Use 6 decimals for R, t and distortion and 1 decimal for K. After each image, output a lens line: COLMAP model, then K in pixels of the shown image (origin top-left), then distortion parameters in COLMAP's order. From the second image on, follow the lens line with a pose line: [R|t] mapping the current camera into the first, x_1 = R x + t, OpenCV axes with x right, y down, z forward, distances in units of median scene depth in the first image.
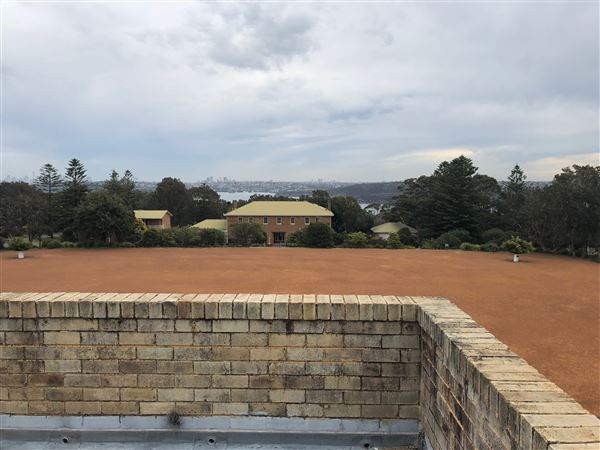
lens RADIAL K [[488.7, 0, 294.3], [0, 488.7, 225.6], [0, 0, 1]] dist [0.053514, -0.053932]
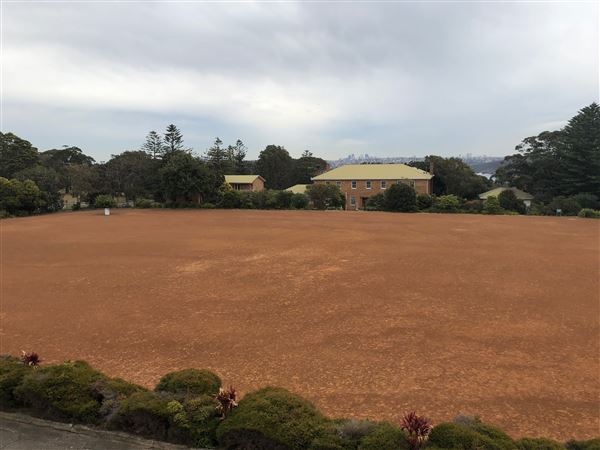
lens RADIAL K [[488.7, 0, 299.8], [0, 488.7, 214.7], [0, 0, 1]] dist [0.053514, -0.053932]
pose [[0.959850, 0.017151, -0.279989, 0.123249], [-0.011040, 0.999665, 0.023388, 0.031247], [0.280296, -0.019358, 0.959718, 0.087494]]
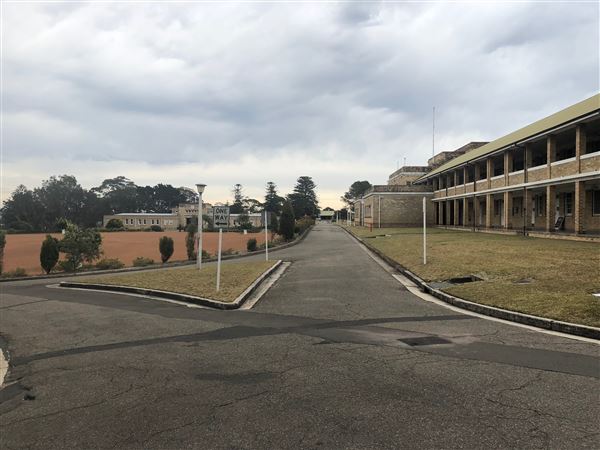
lens RADIAL K [[488.7, 0, 305.8], [0, 488.7, 229.1], [0, 0, 1]] dist [0.053514, -0.053932]
pose [[0.012216, -0.023734, 0.999644, -0.924371], [0.081308, 0.996431, 0.022664, 0.072304], [-0.996614, 0.081002, 0.014102, 0.190321]]
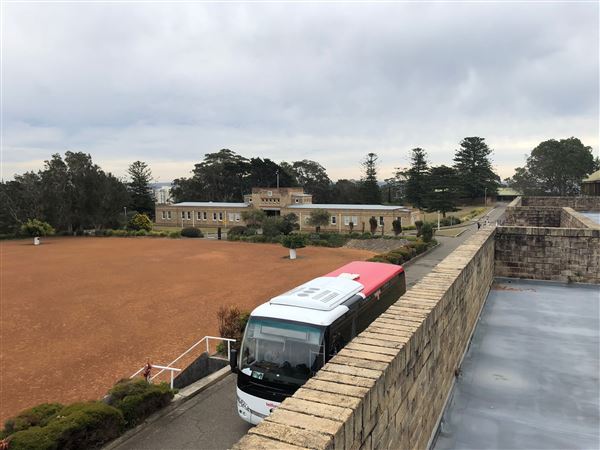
lens RADIAL K [[488.7, 0, 306.8], [0, 488.7, 229.8], [0, 0, 1]] dist [0.053514, -0.053932]
pose [[0.391280, -0.086112, 0.916234, -0.209432], [0.086646, 0.994637, 0.056479, 0.029242], [-0.916184, 0.057289, 0.396643, 0.092015]]
